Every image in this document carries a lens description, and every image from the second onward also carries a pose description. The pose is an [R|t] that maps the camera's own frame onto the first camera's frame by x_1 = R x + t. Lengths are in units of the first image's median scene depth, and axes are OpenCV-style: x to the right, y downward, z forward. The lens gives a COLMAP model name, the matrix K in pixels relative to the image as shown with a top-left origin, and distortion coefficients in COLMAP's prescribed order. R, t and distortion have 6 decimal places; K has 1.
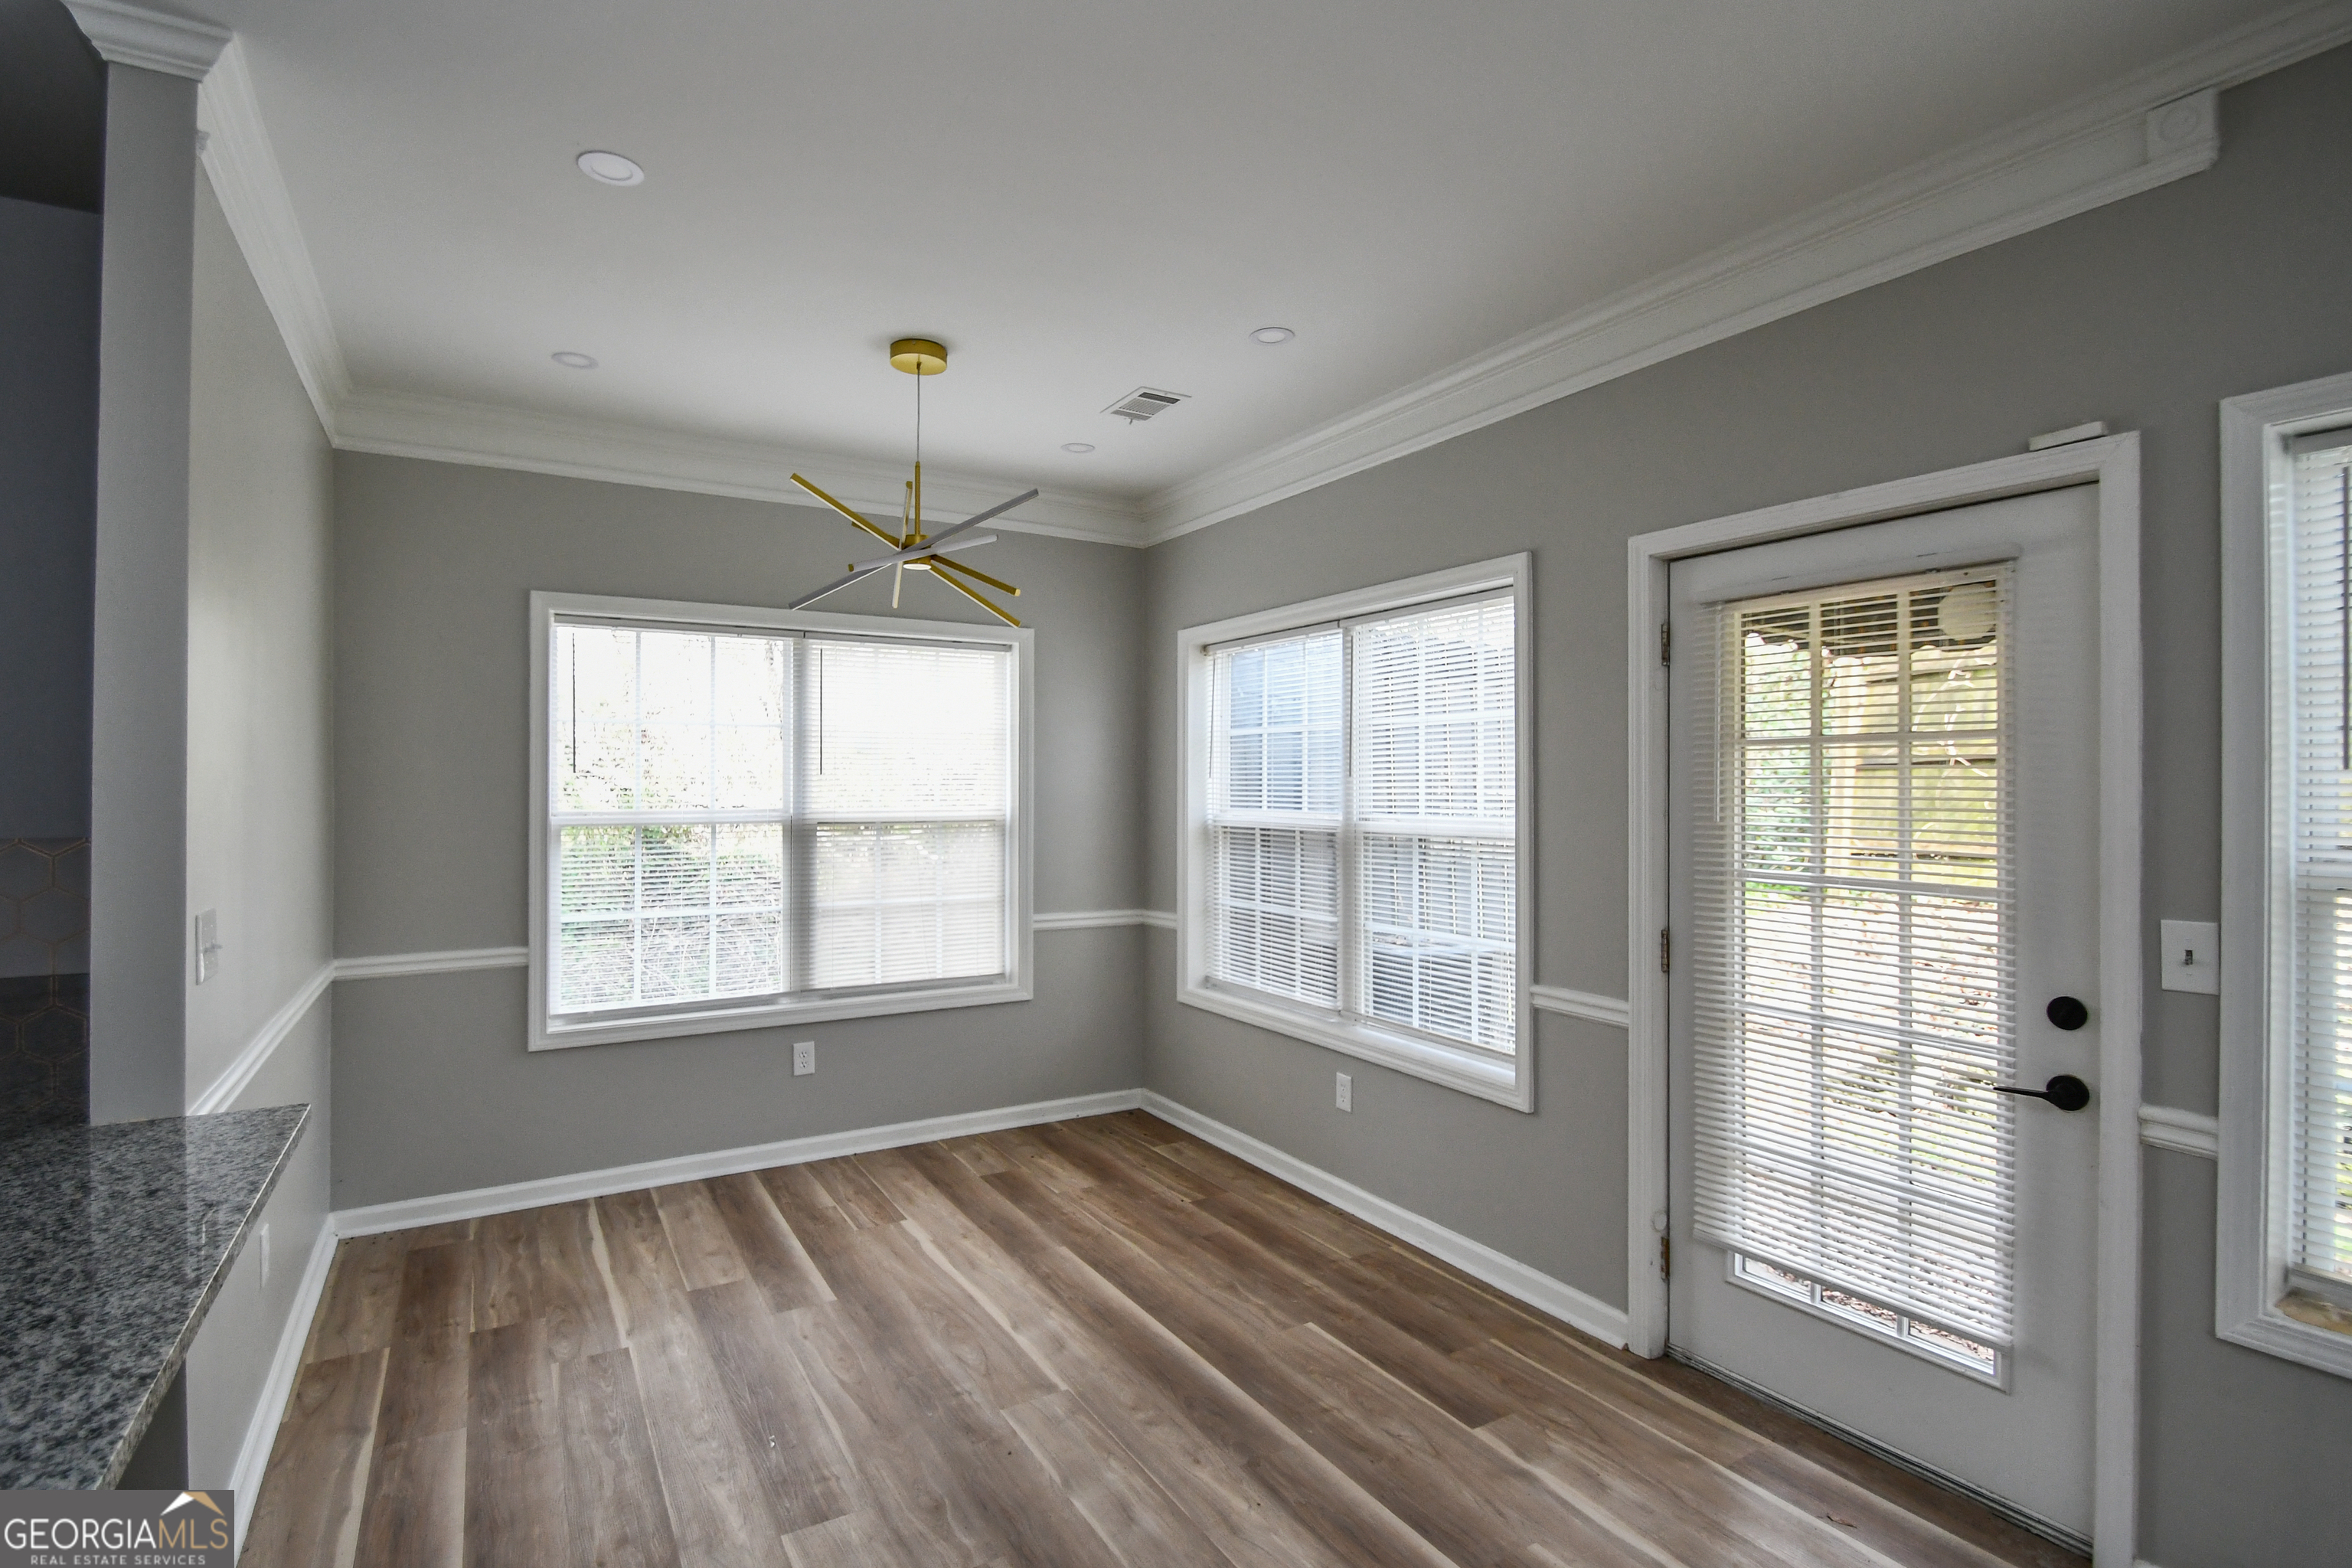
lens RADIAL K [[1110.2, 0, 1147.2], [0, 1110.2, 782.2], [0, 0, 1]] dist [0.001688, -0.011261]
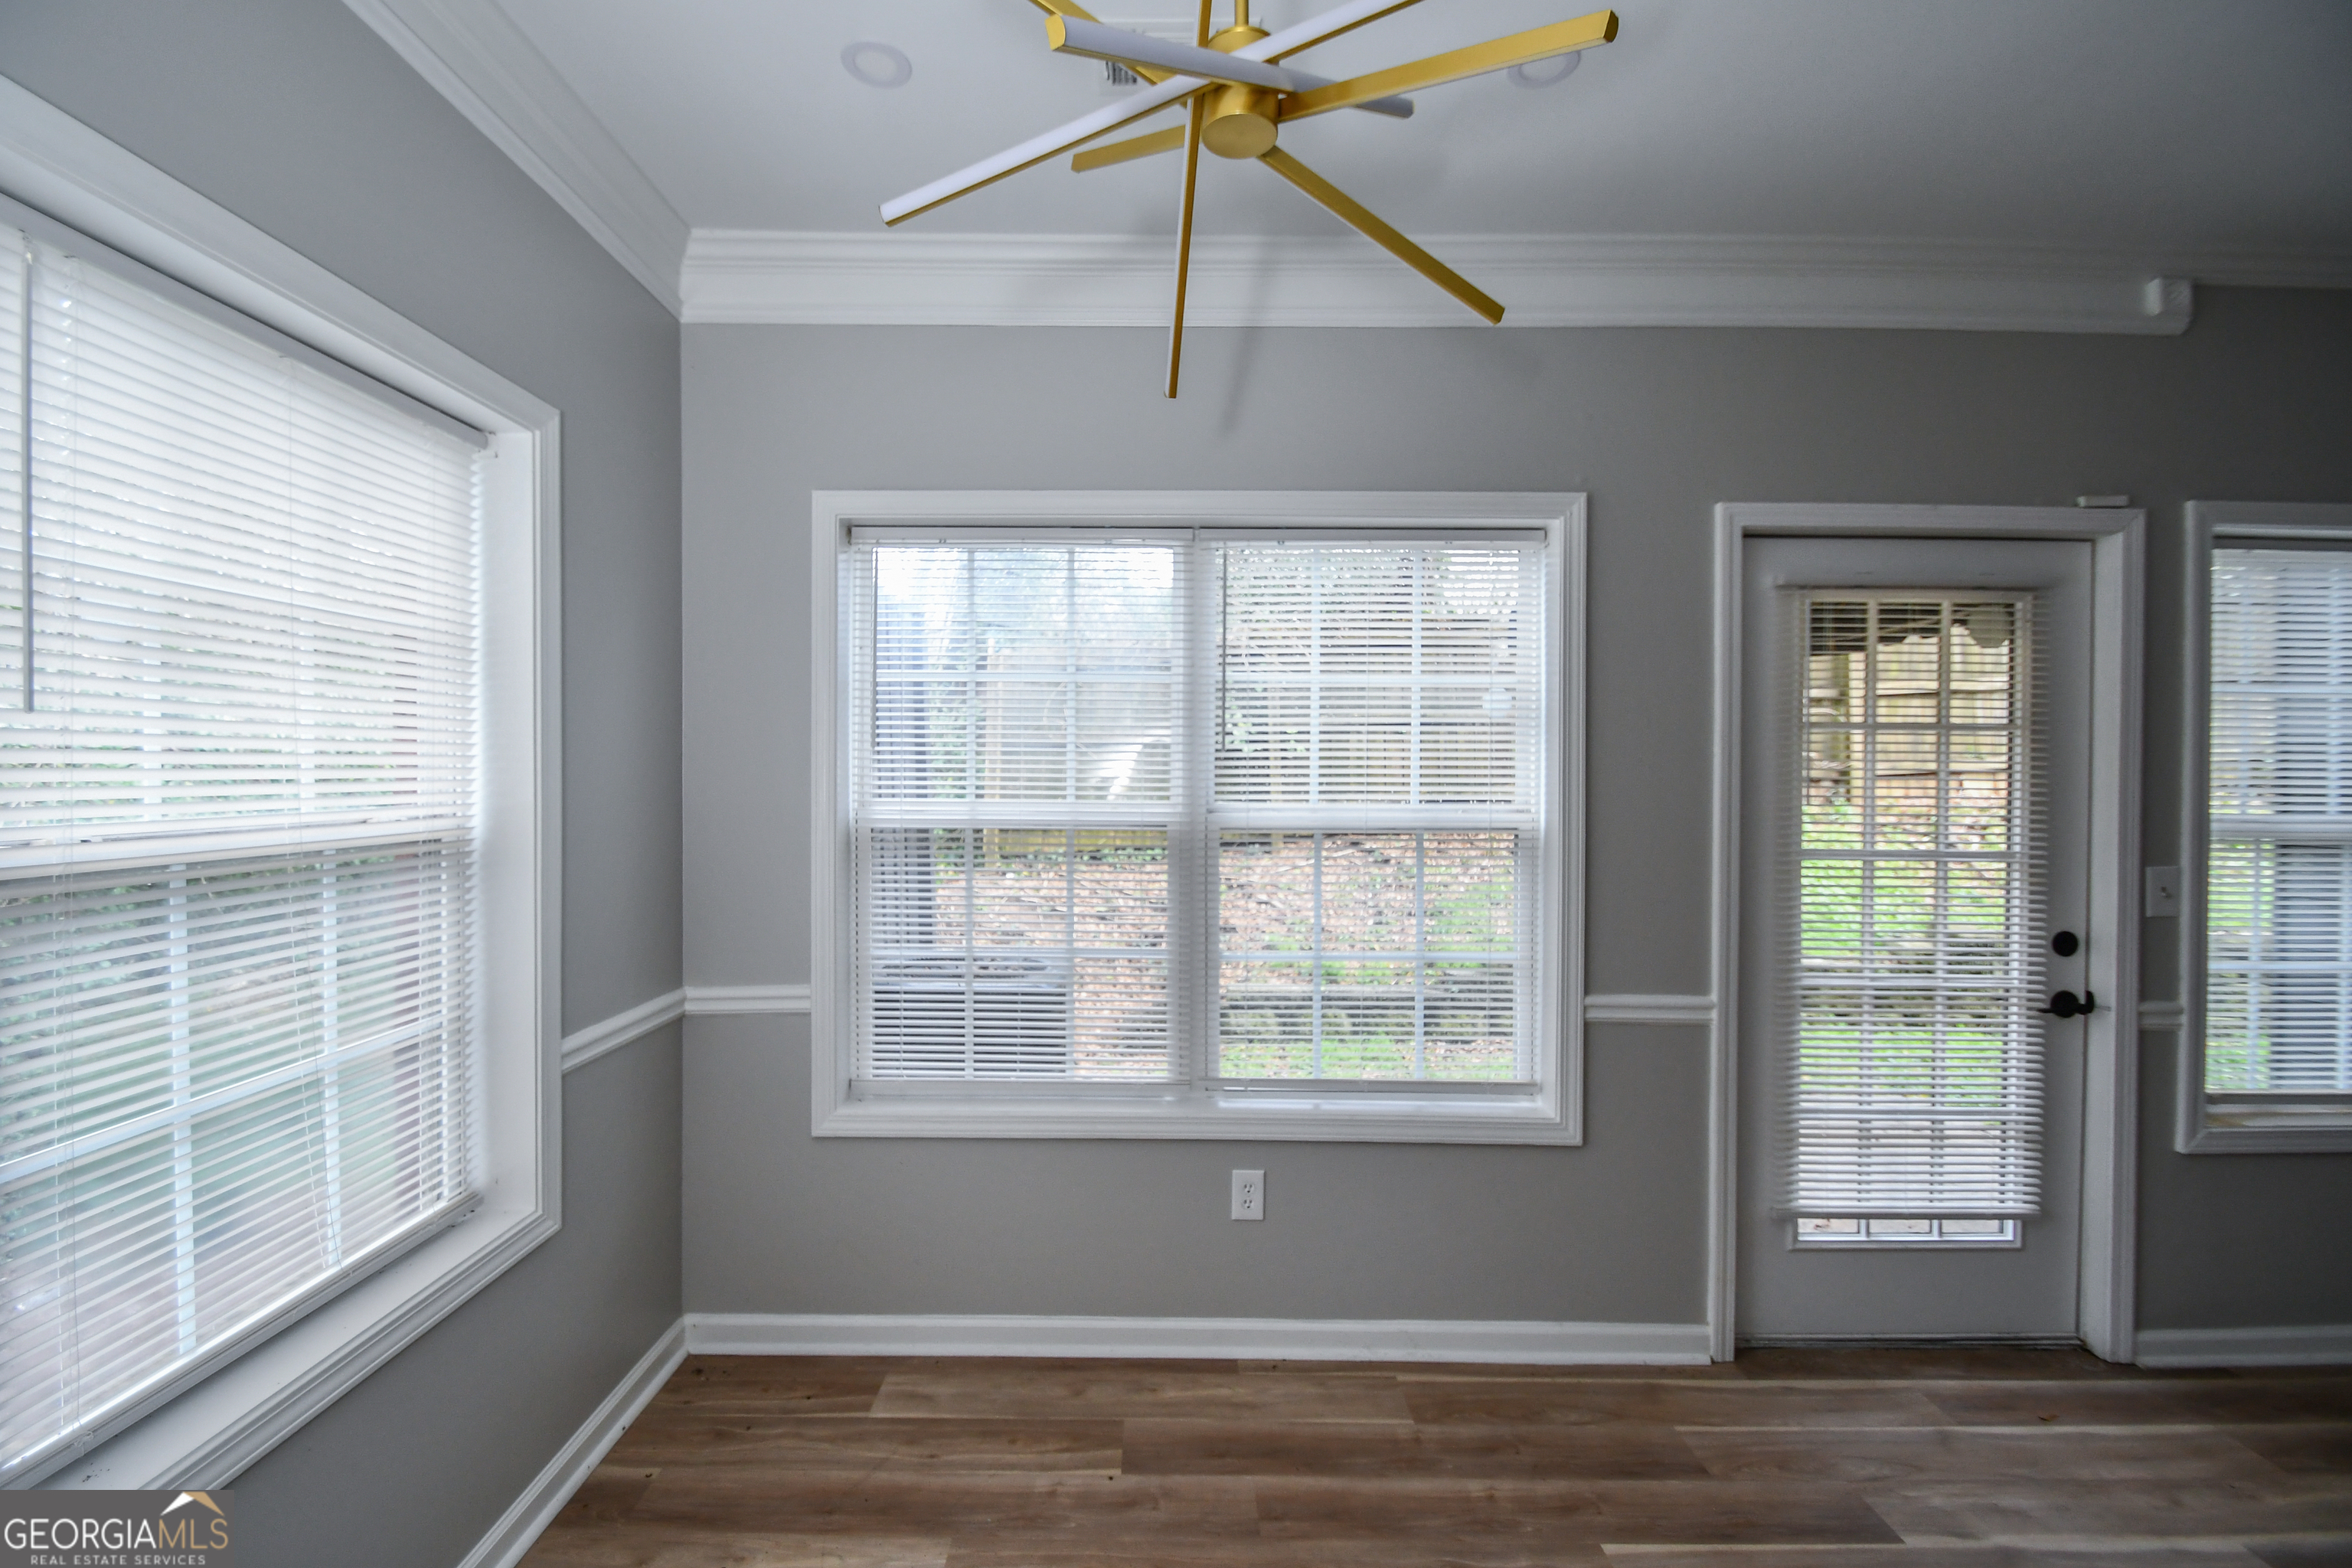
lens RADIAL K [[1054.7, 0, 1136.2], [0, 1054.7, 771.6], [0, 0, 1]] dist [0.005881, -0.013459]
pose [[0.514079, -0.006610, 0.857717, -0.464989], [-0.008639, 0.999880, 0.012884, -0.000370], [-0.857699, -0.014033, 0.513960, 0.762899]]
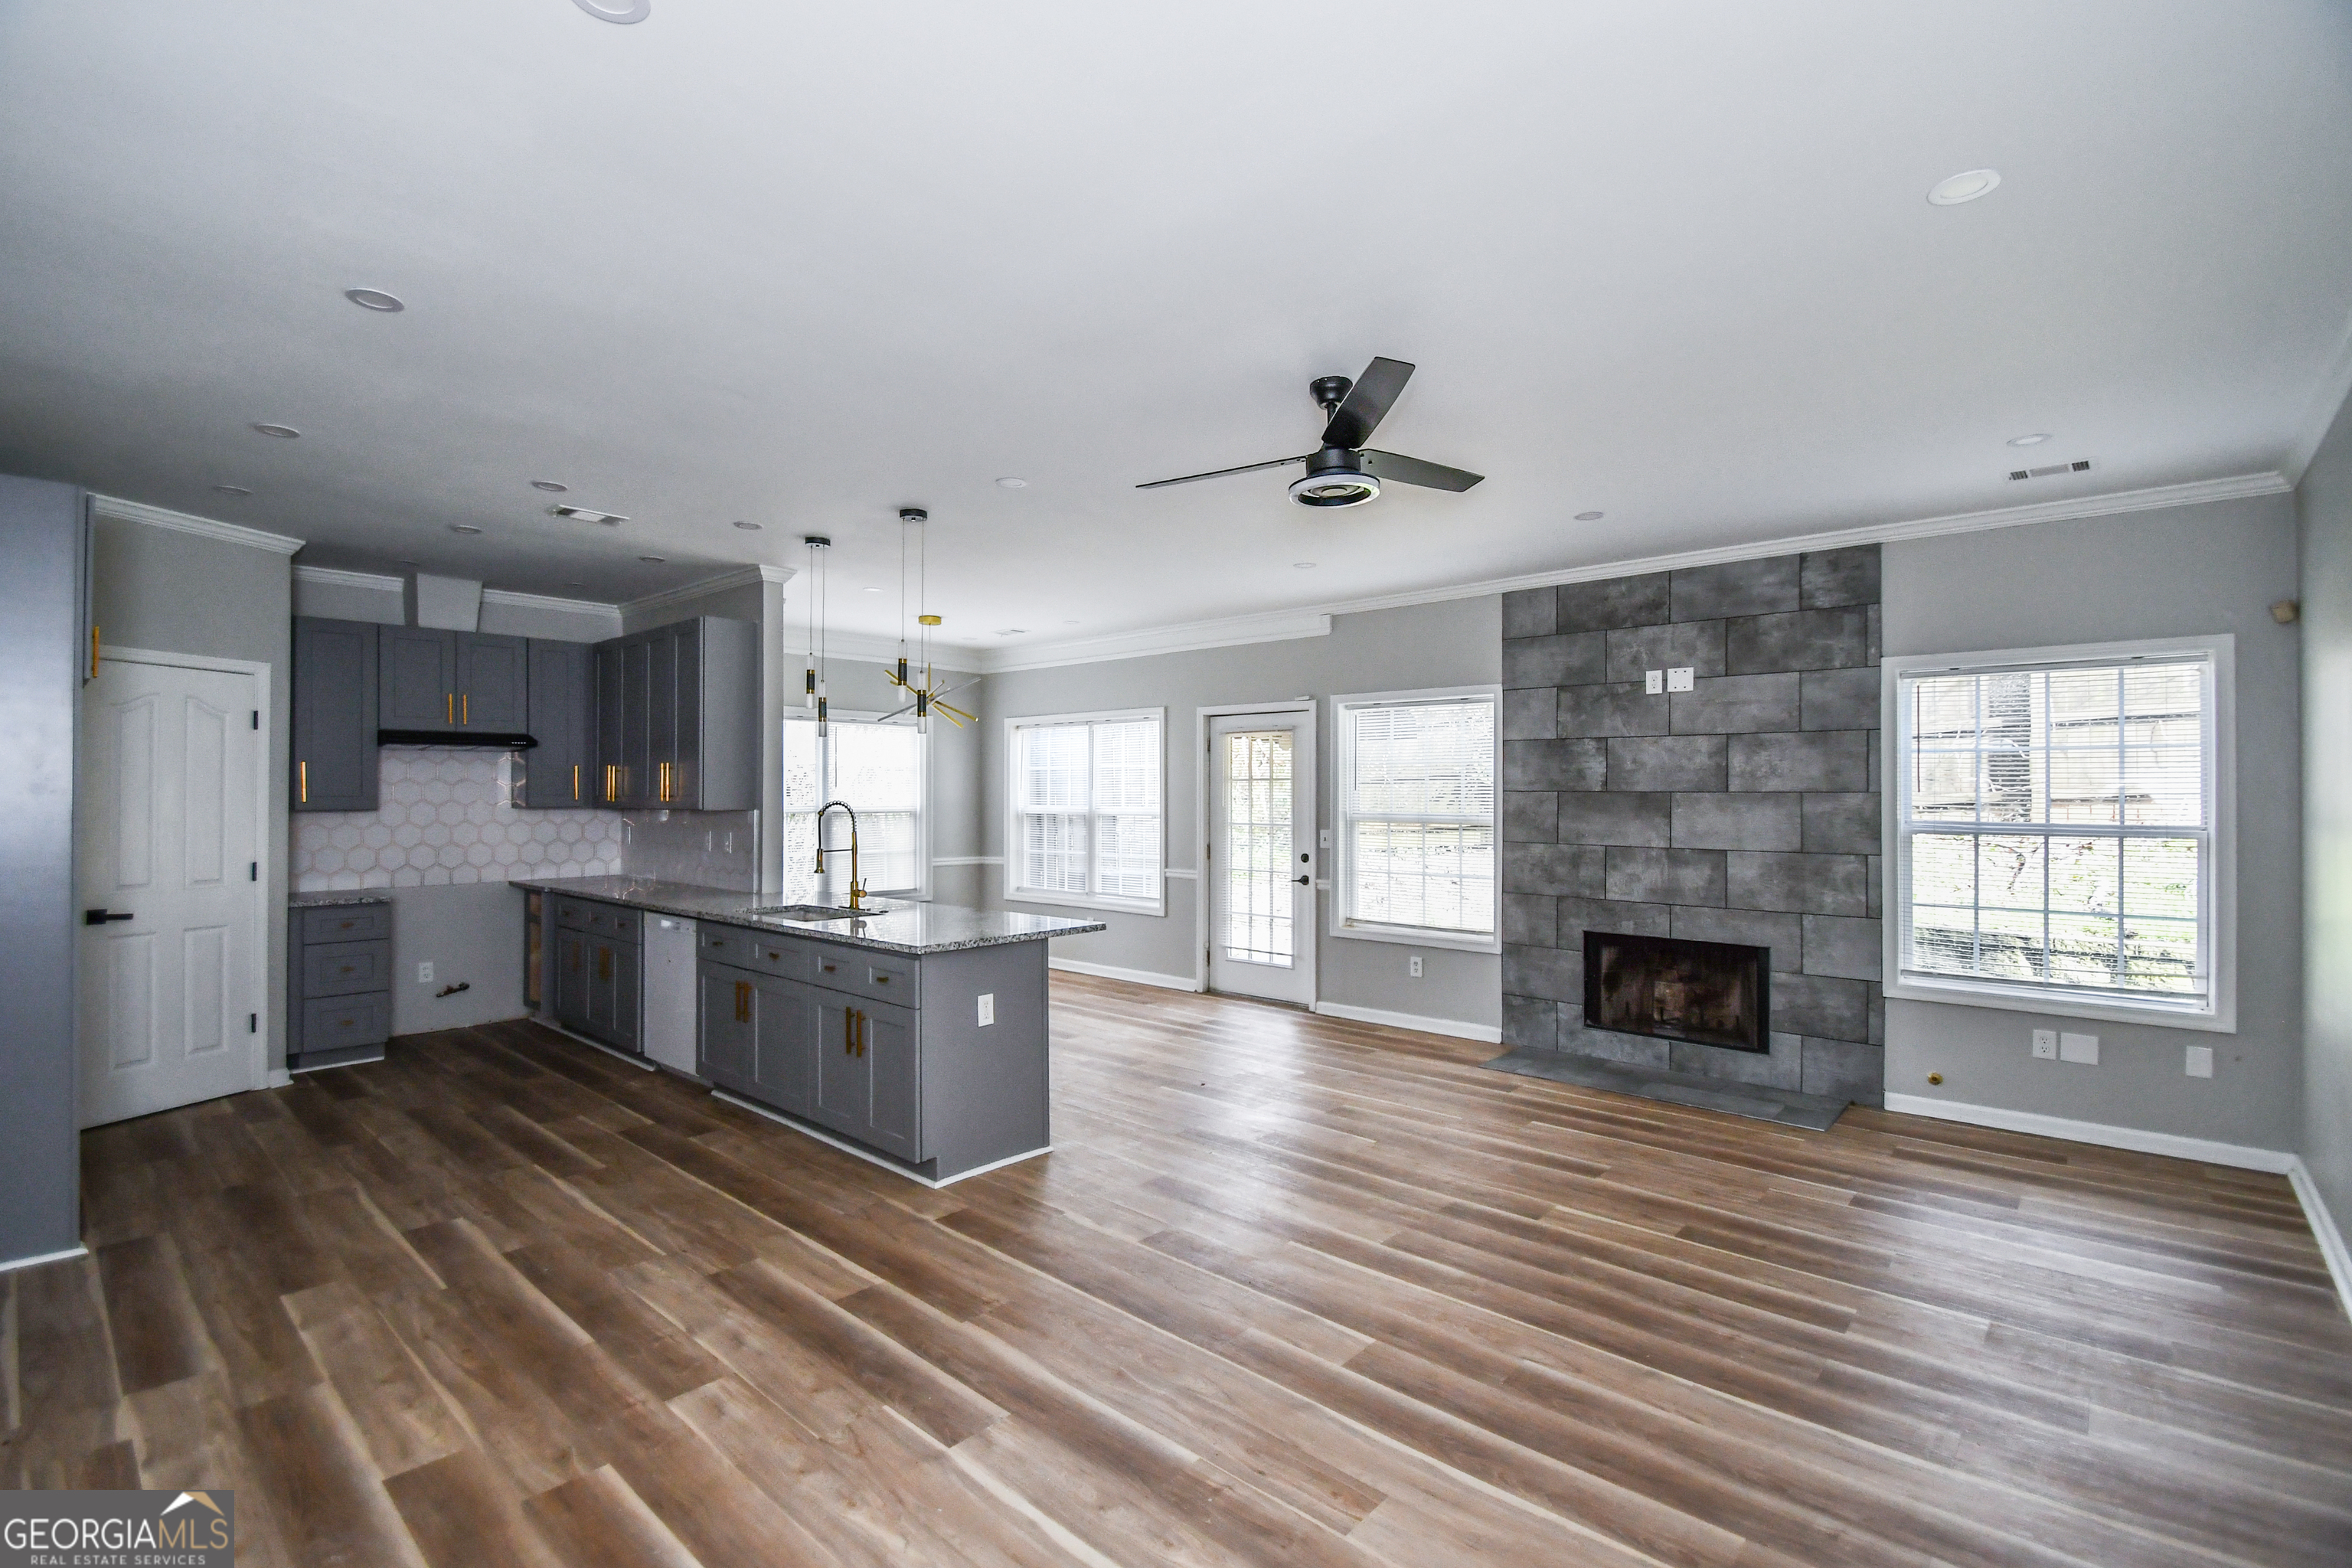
lens RADIAL K [[1054.7, 0, 1137.8], [0, 1054.7, 787.6], [0, 0, 1]] dist [0.005881, -0.013459]
pose [[0.957296, 0.002130, 0.289102, -0.395024], [-0.001863, 0.999998, -0.001199, -0.008467], [-0.289103, 0.000609, 0.957298, -1.238680]]
